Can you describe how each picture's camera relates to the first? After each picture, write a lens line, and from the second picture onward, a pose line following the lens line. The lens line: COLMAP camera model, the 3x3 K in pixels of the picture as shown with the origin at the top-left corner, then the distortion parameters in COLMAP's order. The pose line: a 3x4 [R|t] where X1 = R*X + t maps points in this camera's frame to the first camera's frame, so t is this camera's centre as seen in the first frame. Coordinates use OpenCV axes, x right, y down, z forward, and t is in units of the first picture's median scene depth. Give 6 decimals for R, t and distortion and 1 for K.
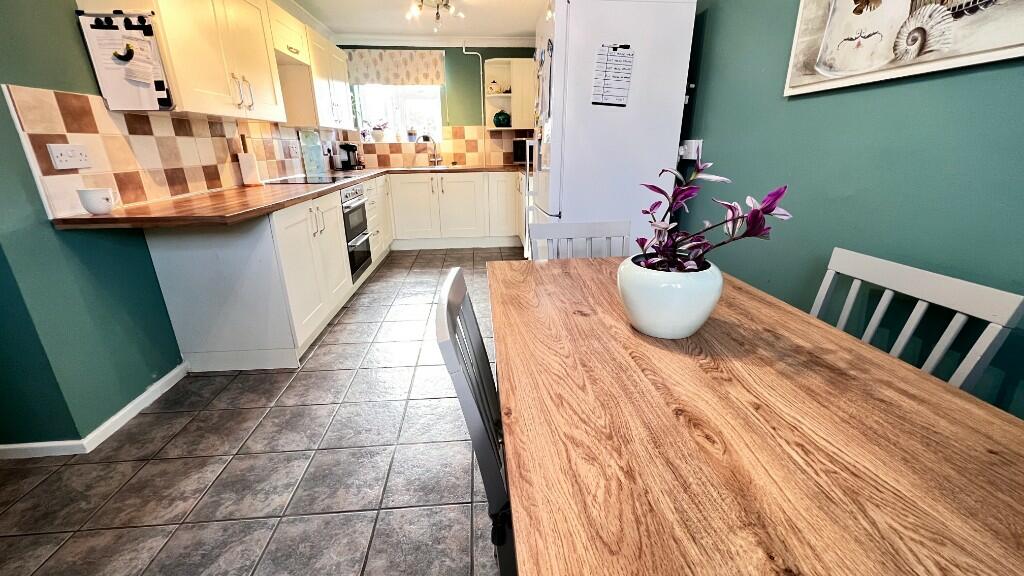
lens RADIAL K [[408.6, 0, 512.0], [0, 408.6, 288.0], [0, 0, 1]] dist [-0.000524, -0.000207]
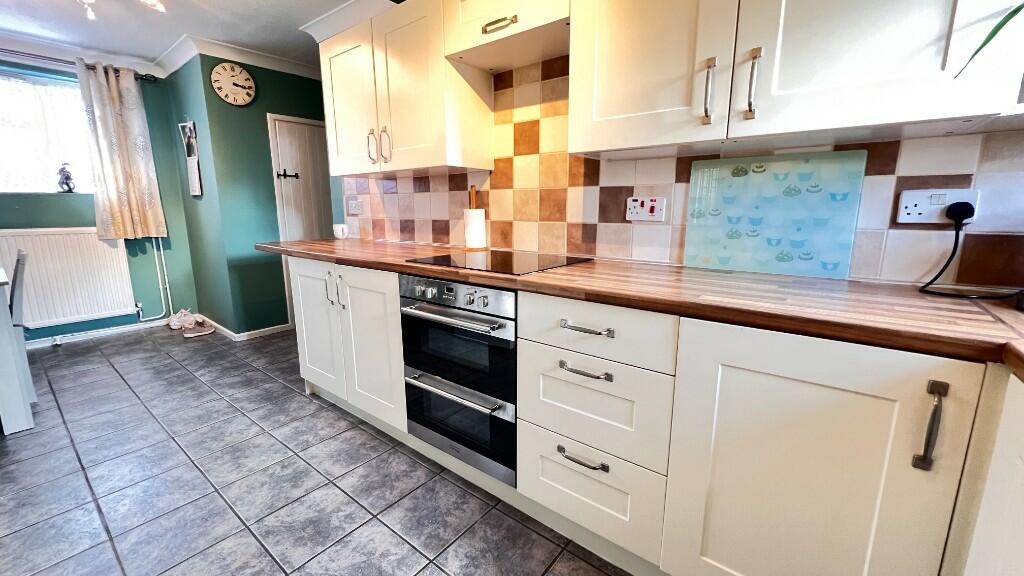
lens RADIAL K [[408.6, 0, 512.0], [0, 408.6, 288.0], [0, 0, 1]] dist [-0.000524, -0.000207]
pose [[-0.682895, 0.147341, -0.715503, -0.249246], [-0.236037, 0.882408, 0.406991, -1.057049], [0.691332, 0.446818, -0.567815, 3.104288]]
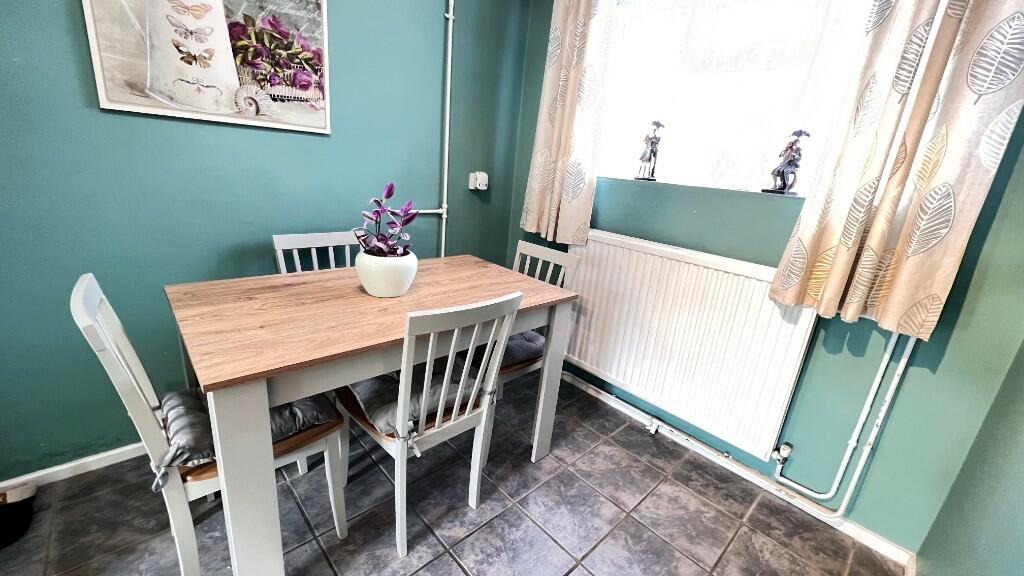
lens RADIAL K [[408.6, 0, 512.0], [0, 408.6, 288.0], [0, 0, 1]] dist [-0.000524, -0.000207]
pose [[-0.623967, -0.273164, 0.732152, -0.734484], [0.170050, 0.866998, 0.468398, -0.387010], [-0.762724, 0.416767, -0.494527, 0.913505]]
